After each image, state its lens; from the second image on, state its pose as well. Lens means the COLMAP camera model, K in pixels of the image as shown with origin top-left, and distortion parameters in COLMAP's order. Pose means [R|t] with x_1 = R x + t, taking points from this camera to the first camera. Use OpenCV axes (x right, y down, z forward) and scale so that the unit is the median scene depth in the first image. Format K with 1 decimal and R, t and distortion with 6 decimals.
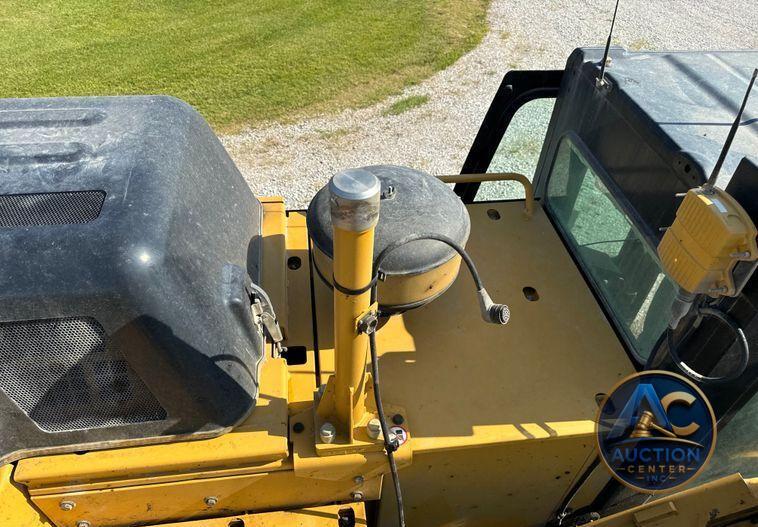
lens RADIAL K [[524.8, 0, 378.0], [0, 524.8, 281.9], [0, 0, 1]] dist [0.110261, -0.139813]
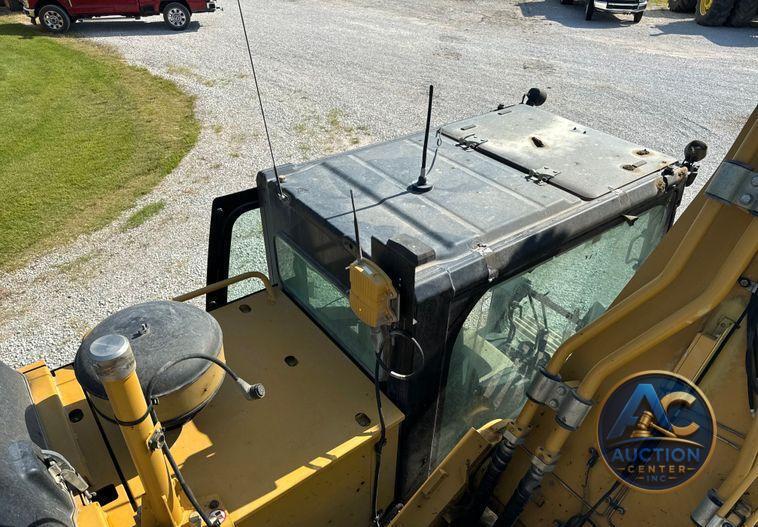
lens RADIAL K [[531.7, 0, 378.9], [0, 531.7, 287.7], [0, 0, 1]] dist [0.071008, -0.094977]
pose [[0.869219, -0.314013, 0.381908, 0.039105], [0.356877, 0.933064, -0.045062, -0.009276], [-0.342195, 0.175463, 0.923101, -0.265422]]
